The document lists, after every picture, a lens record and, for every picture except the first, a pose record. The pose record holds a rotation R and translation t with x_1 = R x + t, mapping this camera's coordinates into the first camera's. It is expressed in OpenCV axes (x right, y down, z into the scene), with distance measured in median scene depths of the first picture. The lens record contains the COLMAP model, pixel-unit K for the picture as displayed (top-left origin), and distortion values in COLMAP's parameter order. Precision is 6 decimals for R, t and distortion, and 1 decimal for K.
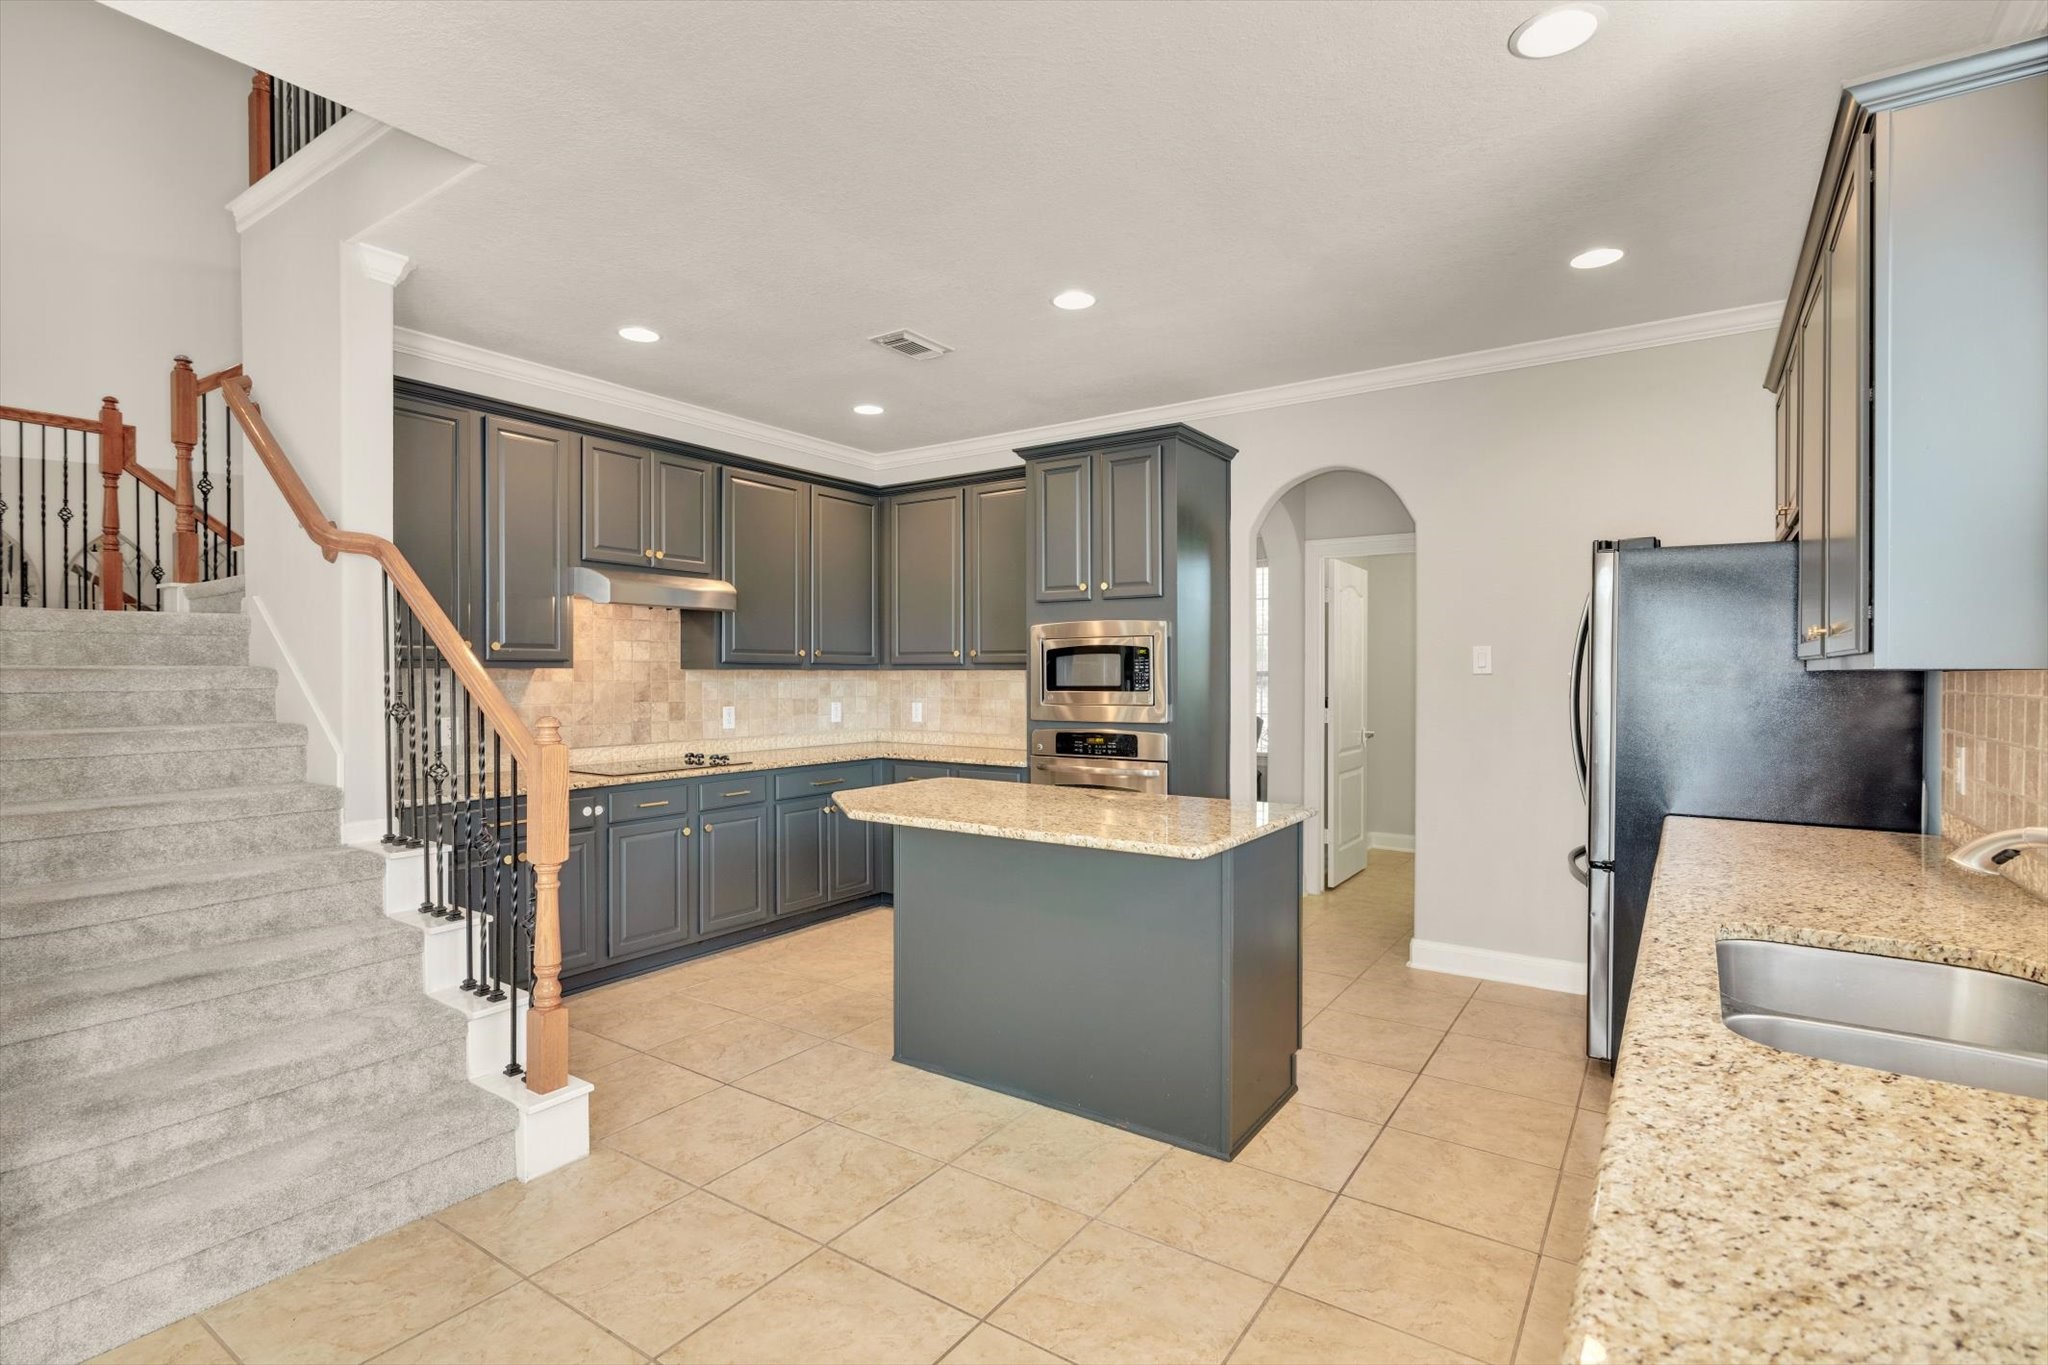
lens RADIAL K [[960.6, 0, 1024.0], [0, 960.6, 682.5], [0, 0, 1]] dist [0.001851, 0.000349]
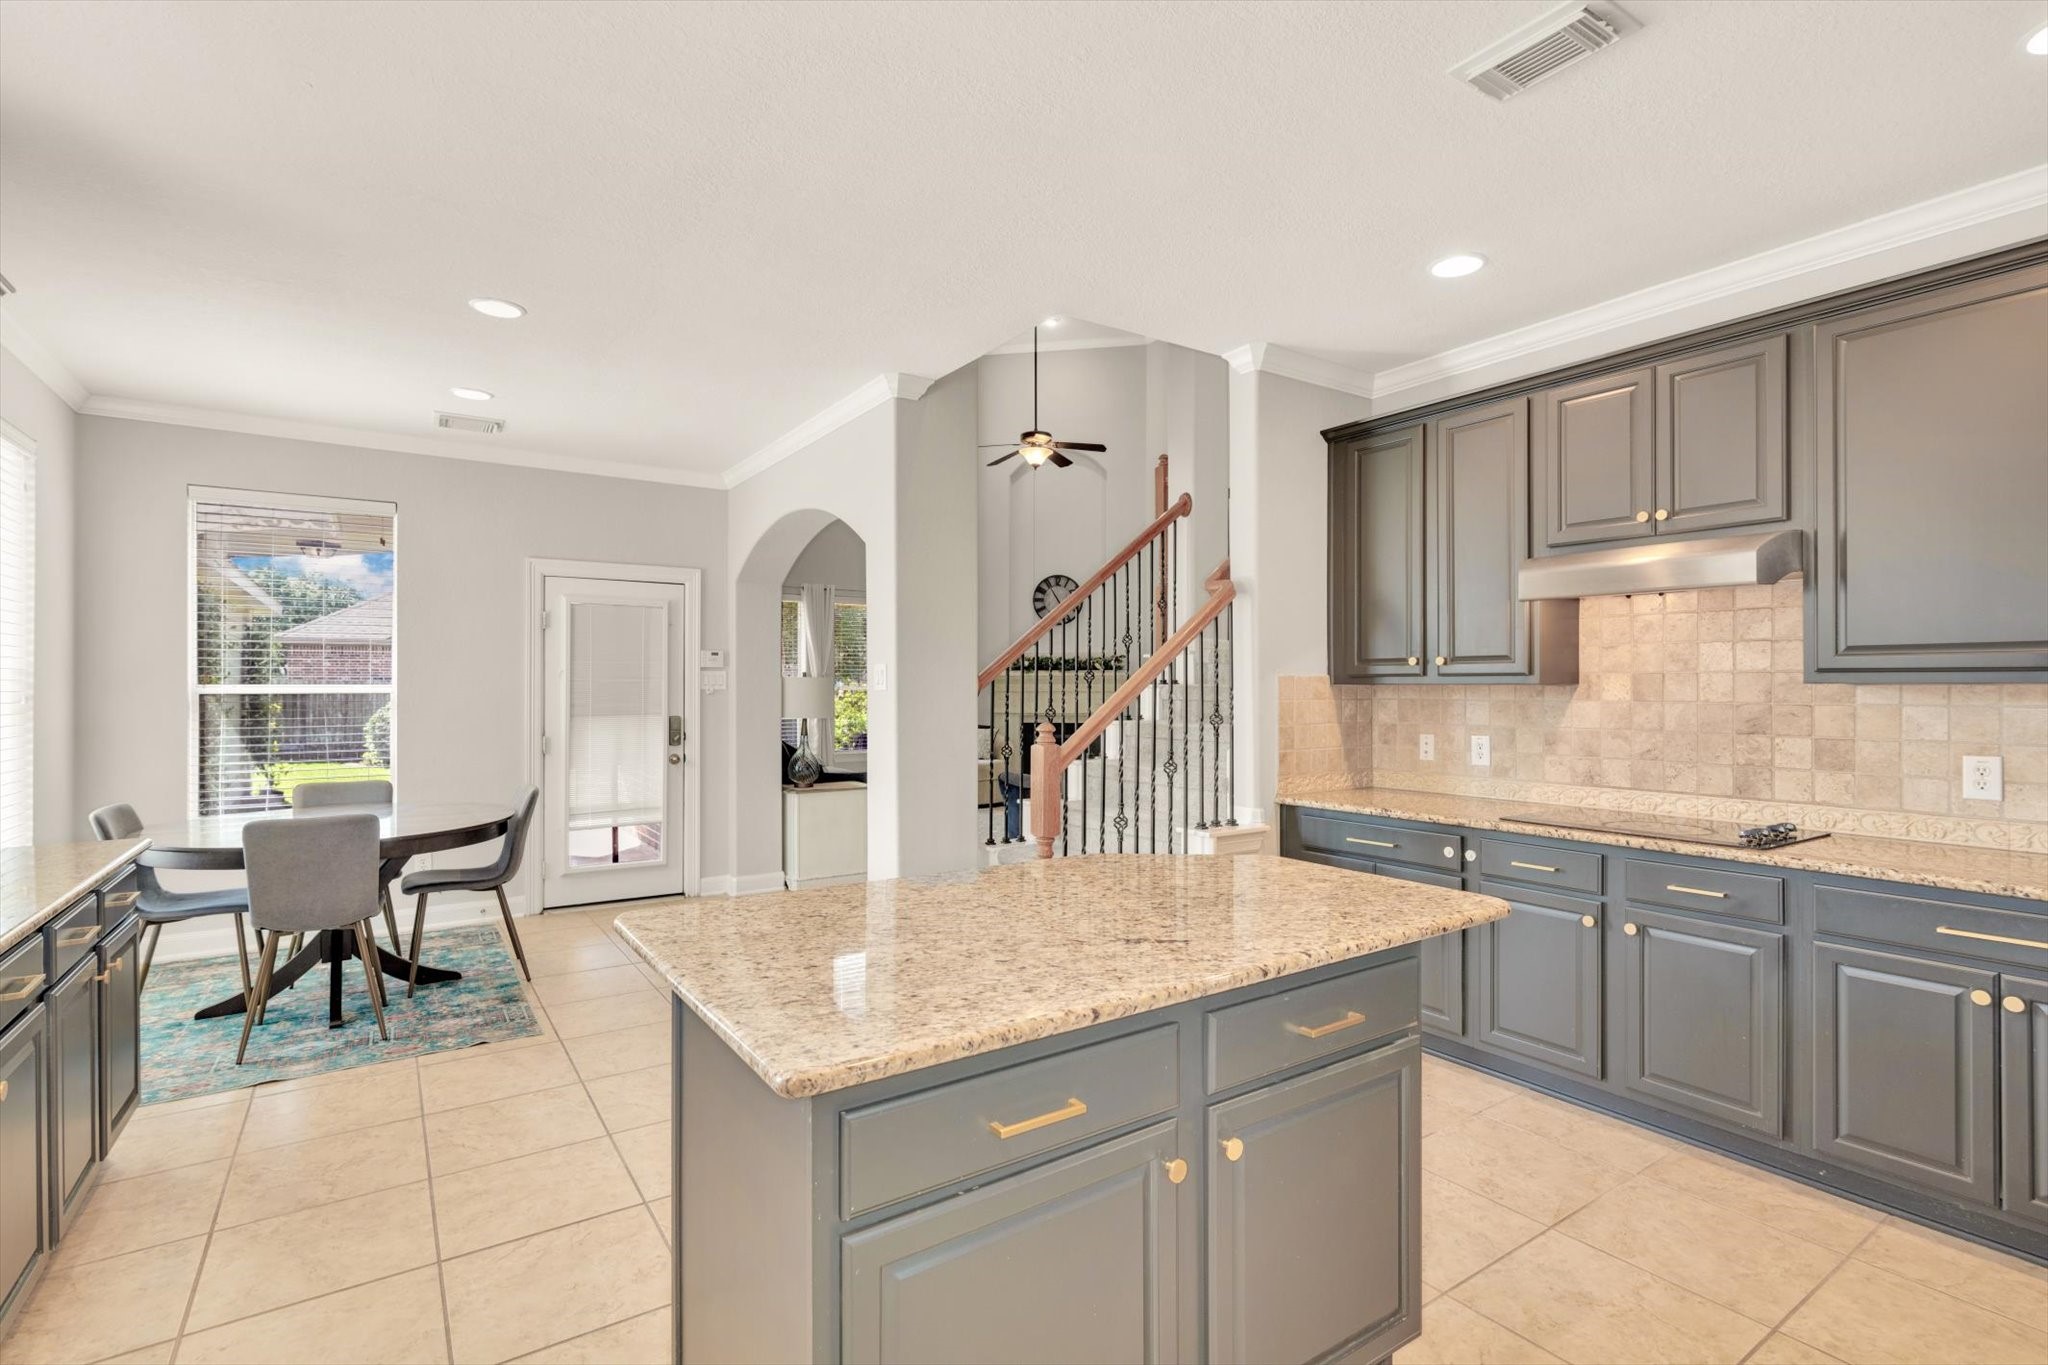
lens RADIAL K [[960.6, 0, 1024.0], [0, 960.6, 682.5], [0, 0, 1]] dist [0.001851, 0.000349]
pose [[-0.363793, -0.003996, -0.931471, 0.403855], [-0.009964, 0.999950, -0.000398, -0.010215], [0.931427, 0.009136, -0.363815, 0.810219]]
